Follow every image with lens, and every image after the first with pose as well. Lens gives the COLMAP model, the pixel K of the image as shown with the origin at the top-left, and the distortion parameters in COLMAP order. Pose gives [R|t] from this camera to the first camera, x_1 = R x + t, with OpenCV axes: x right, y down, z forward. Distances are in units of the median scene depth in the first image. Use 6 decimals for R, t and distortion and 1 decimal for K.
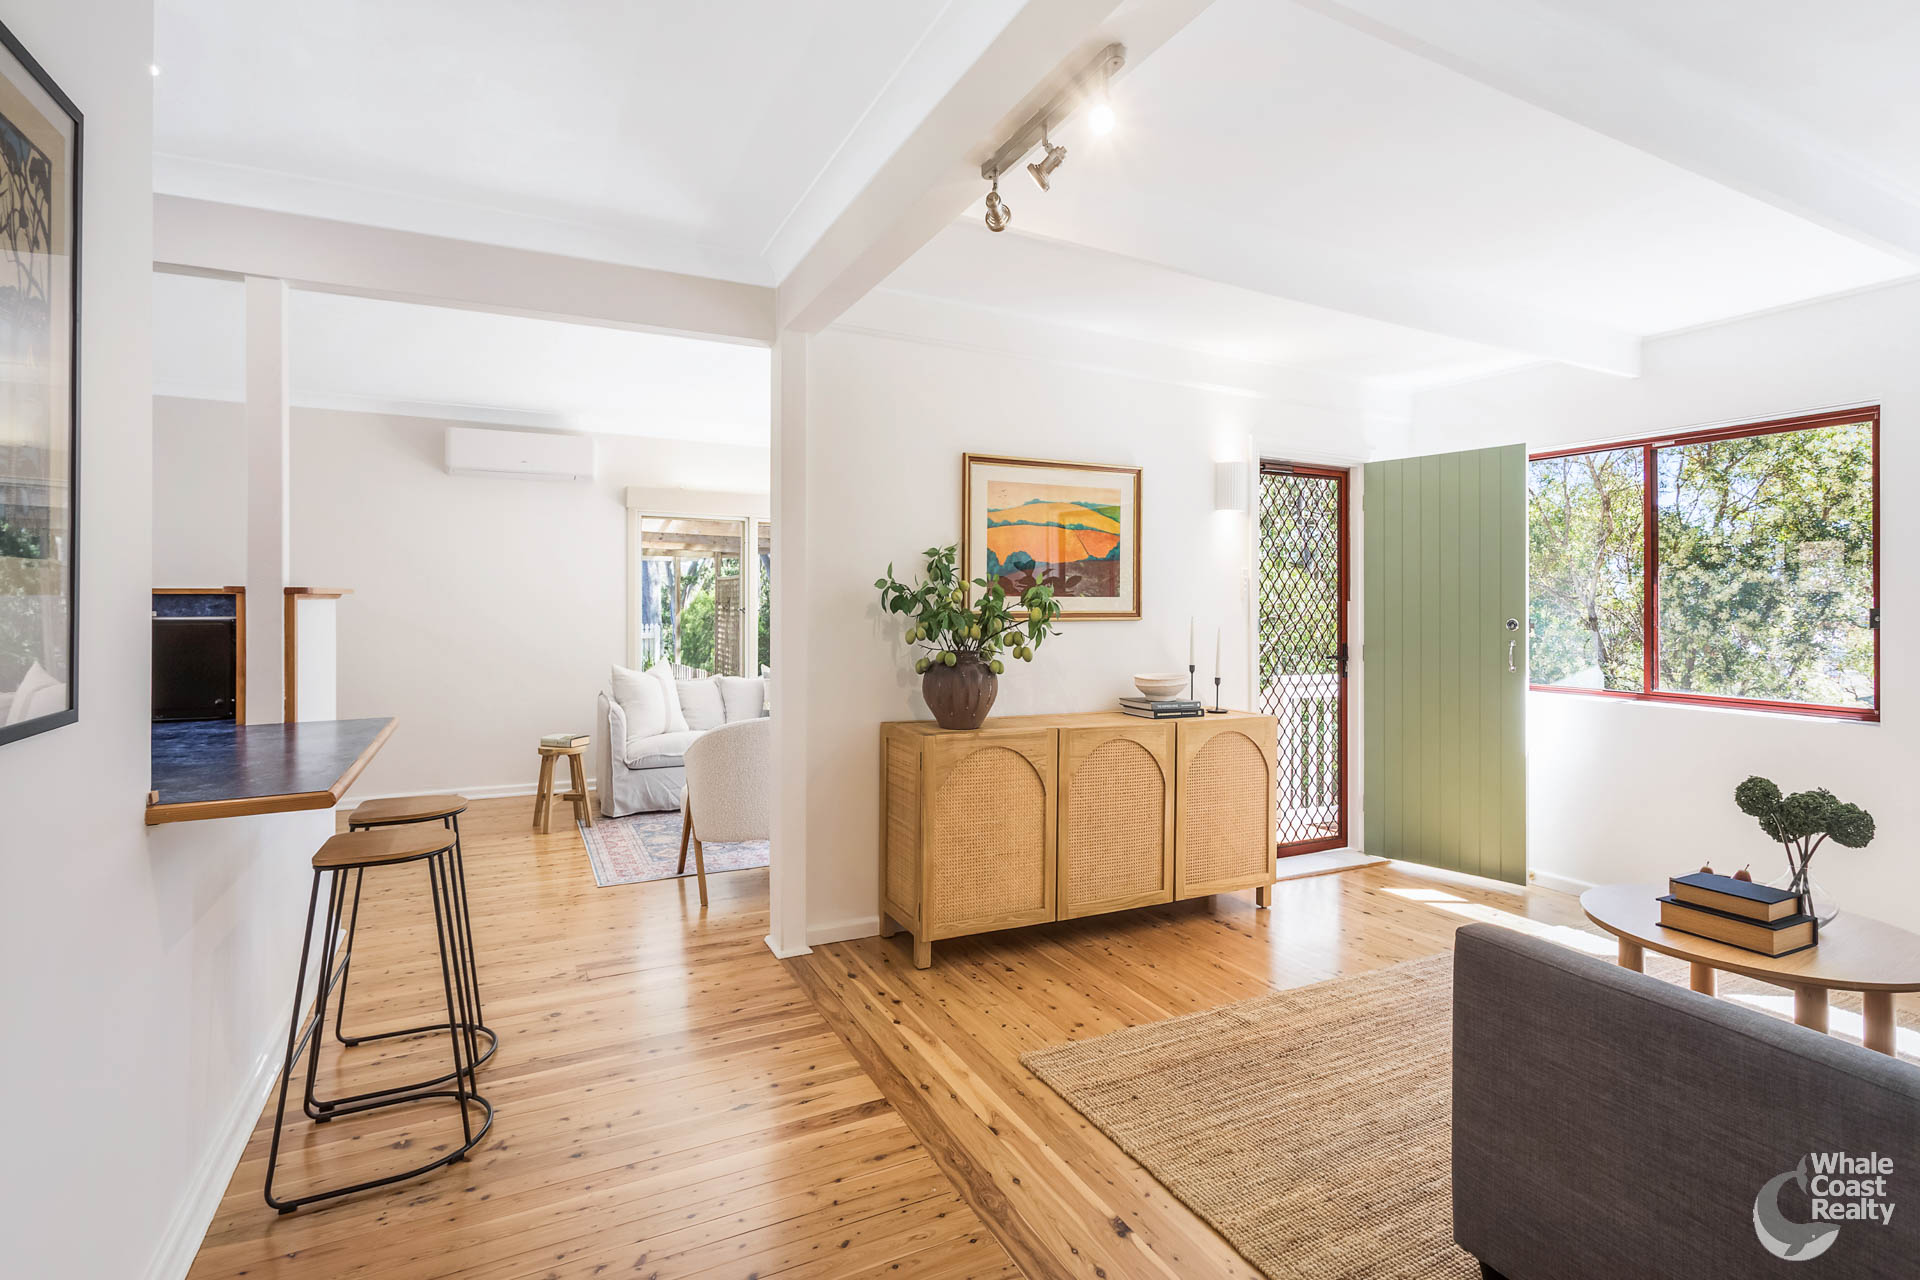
lens RADIAL K [[905.9, 0, 959.1], [0, 905.9, 593.5], [0, 0, 1]] dist [0.000099, 0.000283]
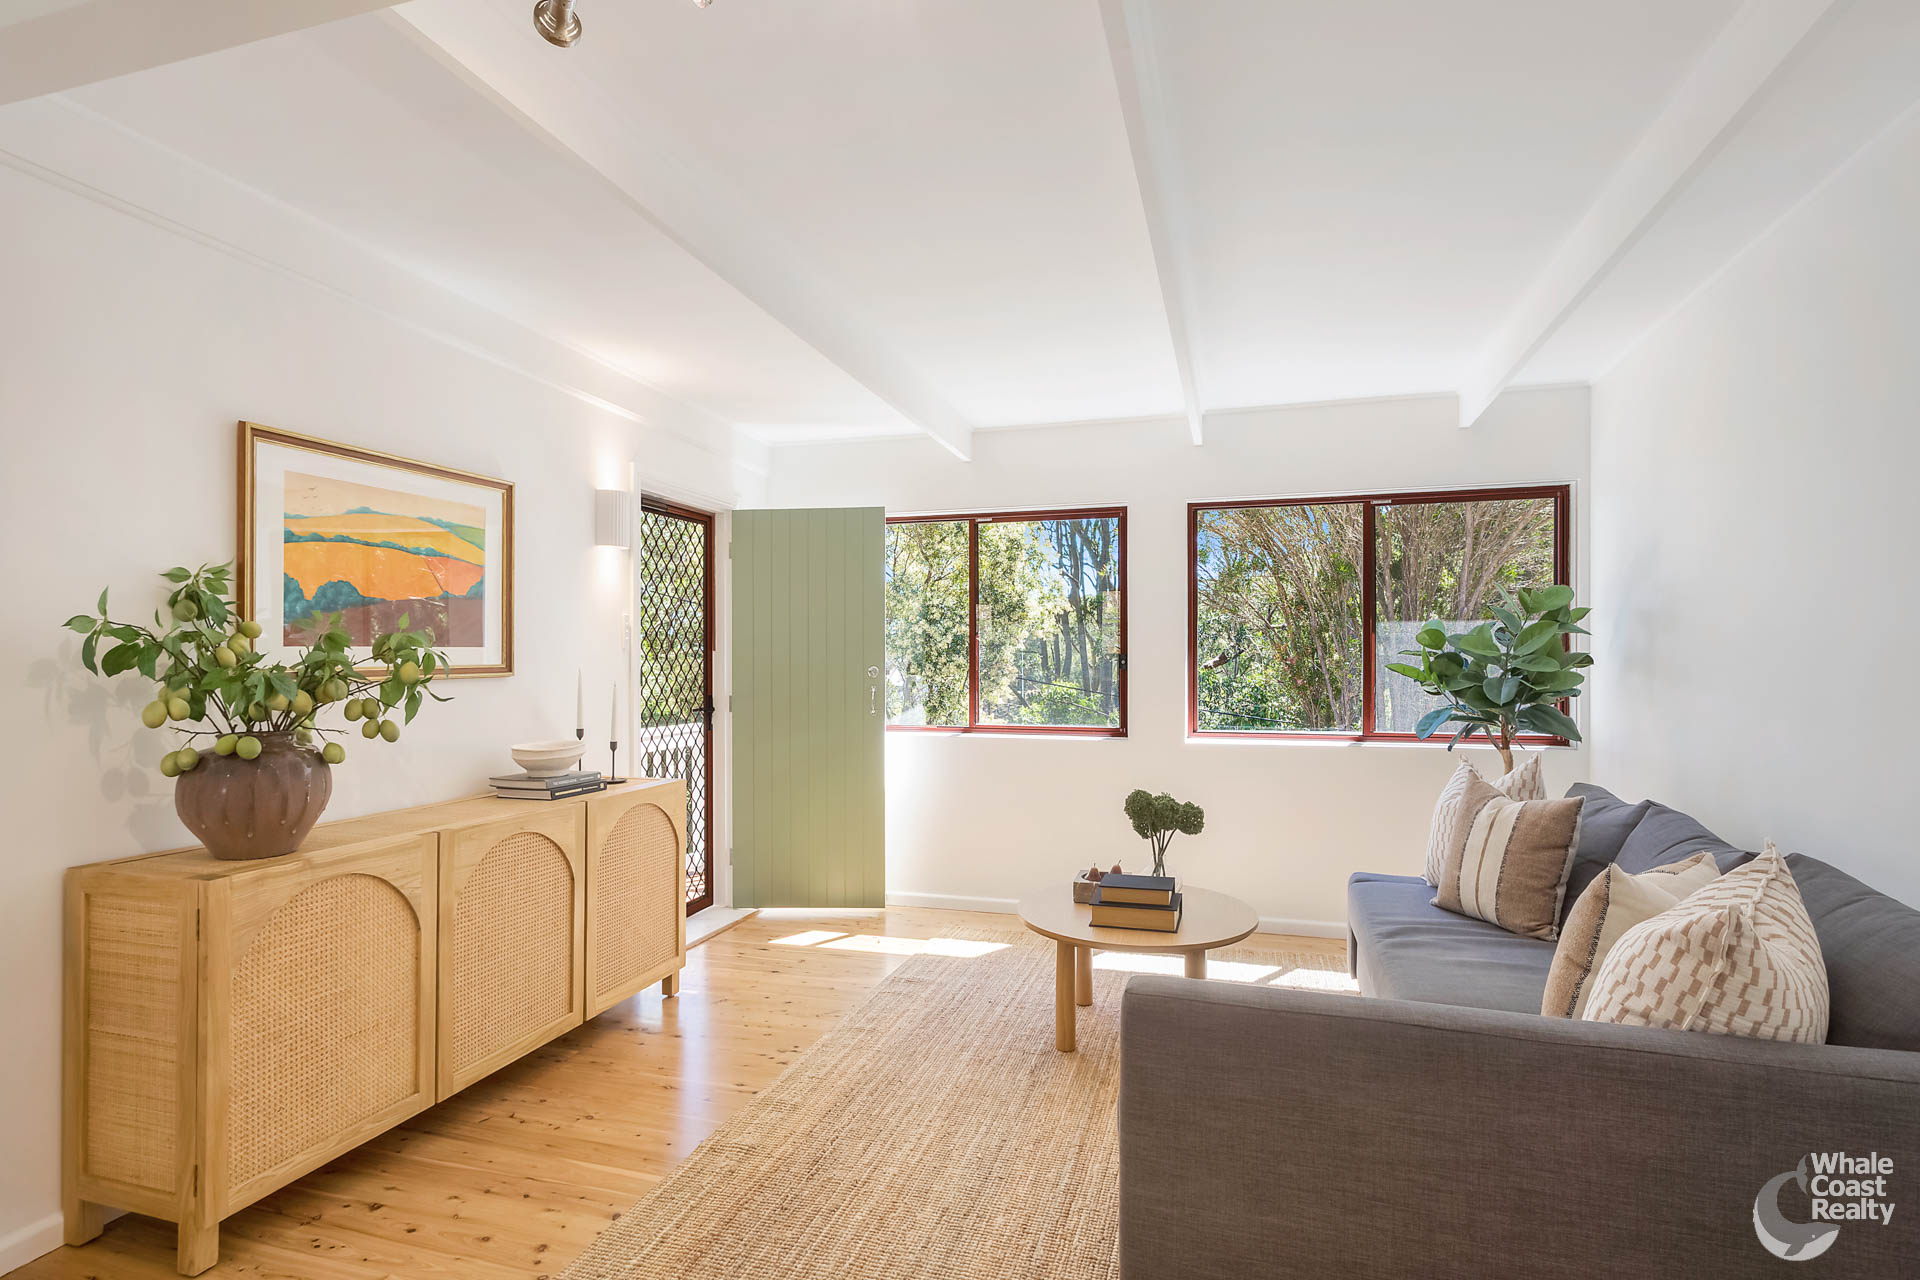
lens RADIAL K [[891.2, 0, 964.0], [0, 891.2, 645.3], [0, 0, 1]] dist [0.003166, 0.000873]
pose [[0.679962, -0.000208, 0.733247, -0.119254], [-0.002153, 0.999995, 0.002280, -0.000109], [-0.733244, -0.003129, 0.679959, 0.213240]]
